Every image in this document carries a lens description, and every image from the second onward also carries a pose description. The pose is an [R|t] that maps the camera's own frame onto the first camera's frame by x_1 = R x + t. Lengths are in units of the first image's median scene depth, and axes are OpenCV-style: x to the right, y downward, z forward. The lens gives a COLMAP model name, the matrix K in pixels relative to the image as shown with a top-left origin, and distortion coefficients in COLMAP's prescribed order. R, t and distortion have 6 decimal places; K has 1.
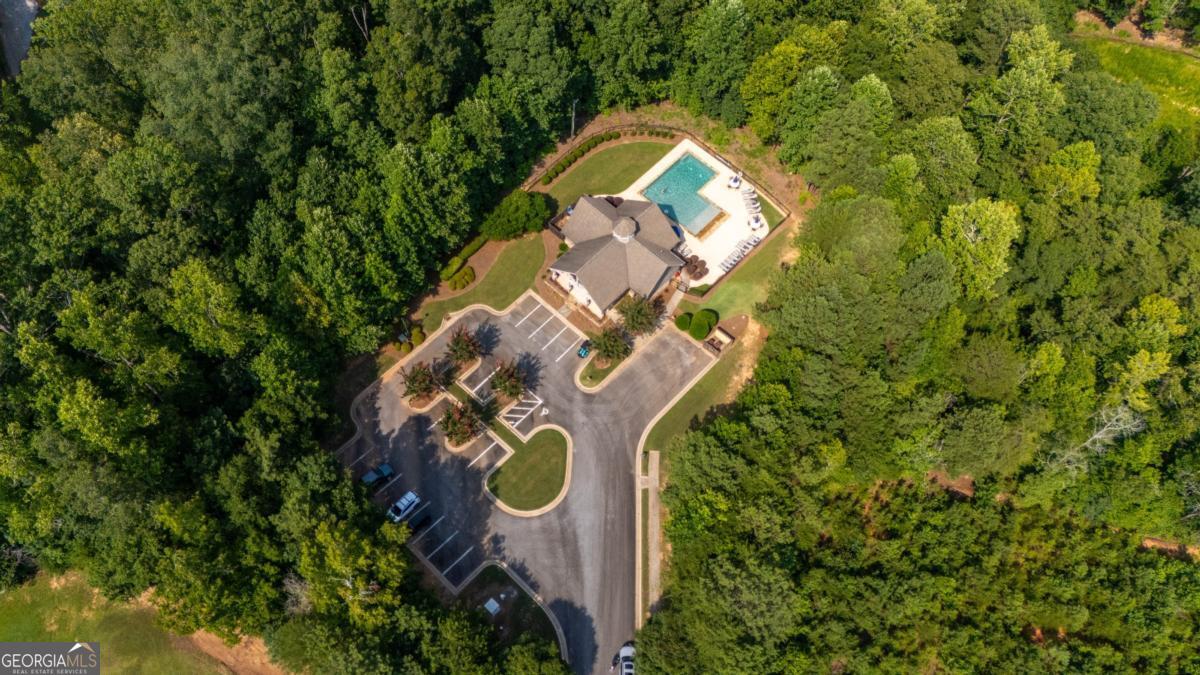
lens RADIAL K [[915.8, 0, 599.7], [0, 915.8, 319.5], [0, 0, 1]] dist [0.072926, -0.002426]
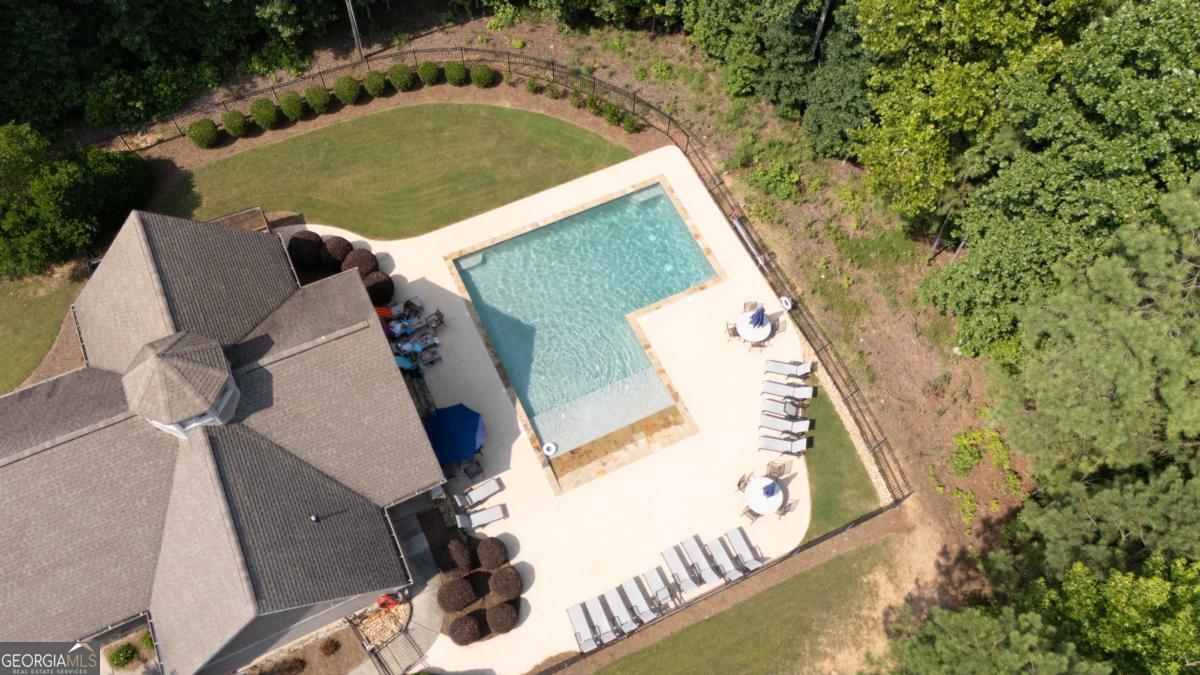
lens RADIAL K [[915.8, 0, 599.7], [0, 915.8, 319.5], [0, 0, 1]] dist [0.072926, -0.002426]
pose [[0.933786, 0.315928, -0.168028, 0.161318], [-0.317376, 0.948112, 0.018893, -0.151603], [0.165279, 0.035686, 0.985601, 0.754889]]
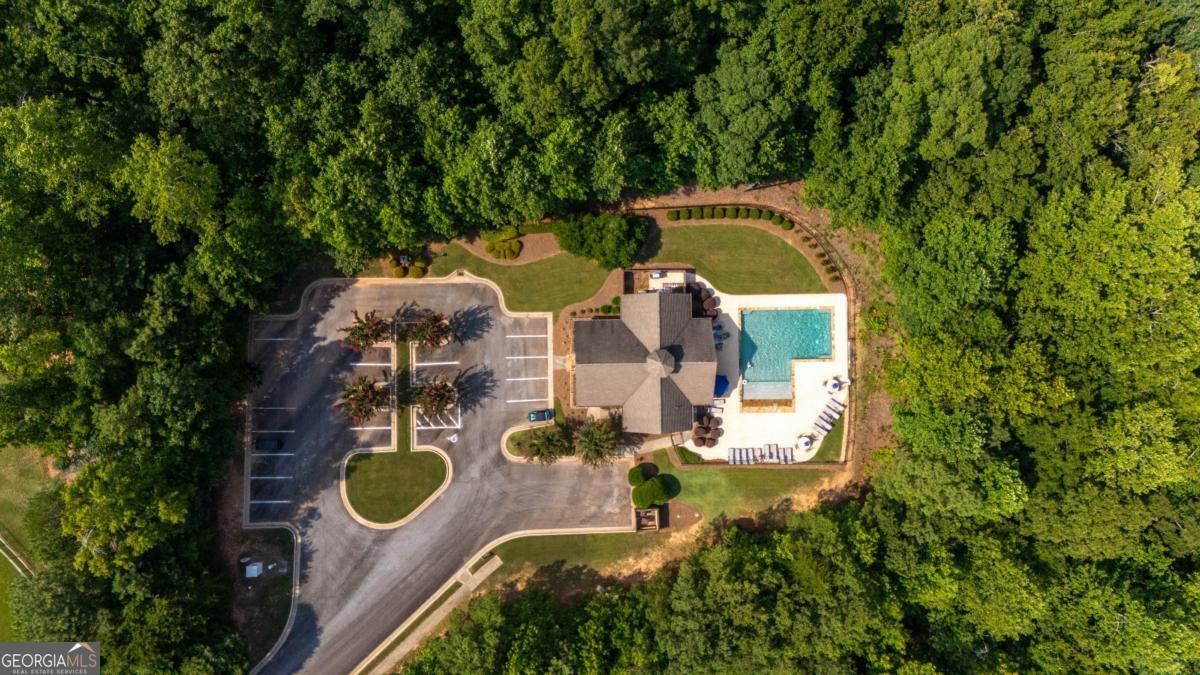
lens RADIAL K [[915.8, 0, 599.7], [0, 915.8, 319.5], [0, 0, 1]] dist [0.072926, -0.002426]
pose [[0.696261, 0.717722, -0.009755, -0.032201], [-0.632245, 0.619662, 0.465065, -0.465371], [0.339832, -0.317639, 0.885223, 0.253298]]
